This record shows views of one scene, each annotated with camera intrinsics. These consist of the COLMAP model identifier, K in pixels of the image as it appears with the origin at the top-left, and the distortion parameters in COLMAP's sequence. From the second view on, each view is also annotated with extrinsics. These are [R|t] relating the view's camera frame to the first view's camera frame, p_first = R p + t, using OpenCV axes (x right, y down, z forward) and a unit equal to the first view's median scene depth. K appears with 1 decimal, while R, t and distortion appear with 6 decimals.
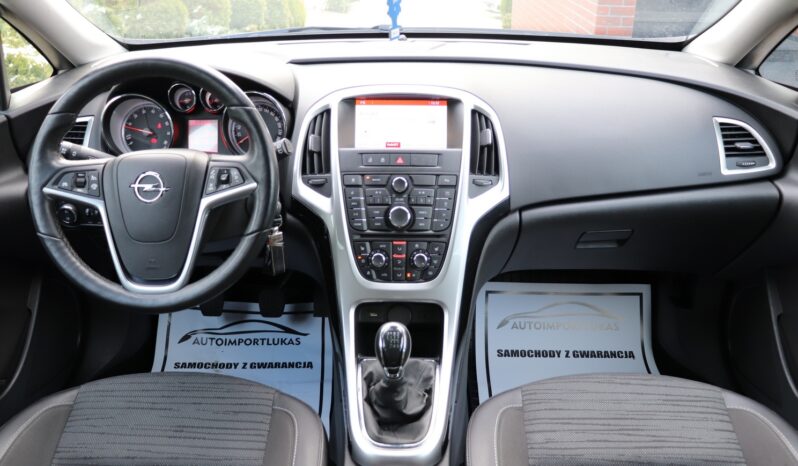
lens RADIAL K [[669.3, 0, 395.0], [0, 669.3, 245.3], [0, 0, 1]] dist [-0.162470, 0.132893]
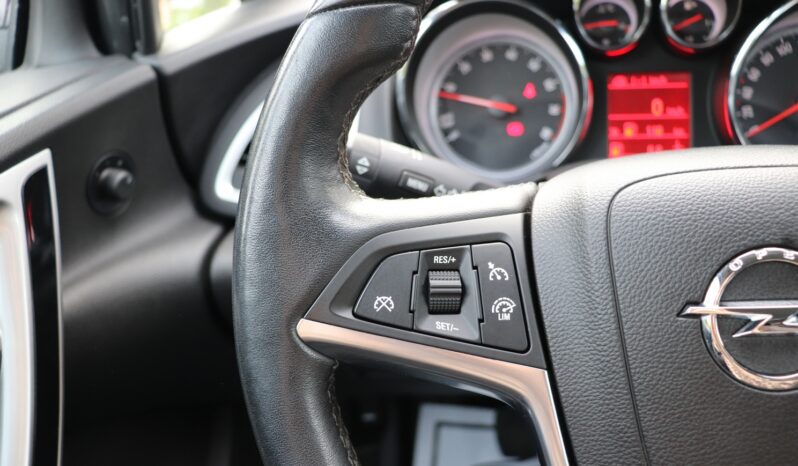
lens RADIAL K [[661.8, 0, 399.0], [0, 661.8, 233.0], [0, 0, 1]] dist [-0.170500, 0.118596]
pose [[0.982574, -0.003607, -0.185835, -0.400504], [0.000356, 0.999846, -0.017521, -0.100390], [0.185870, 0.017149, 0.982425, 0.664524]]
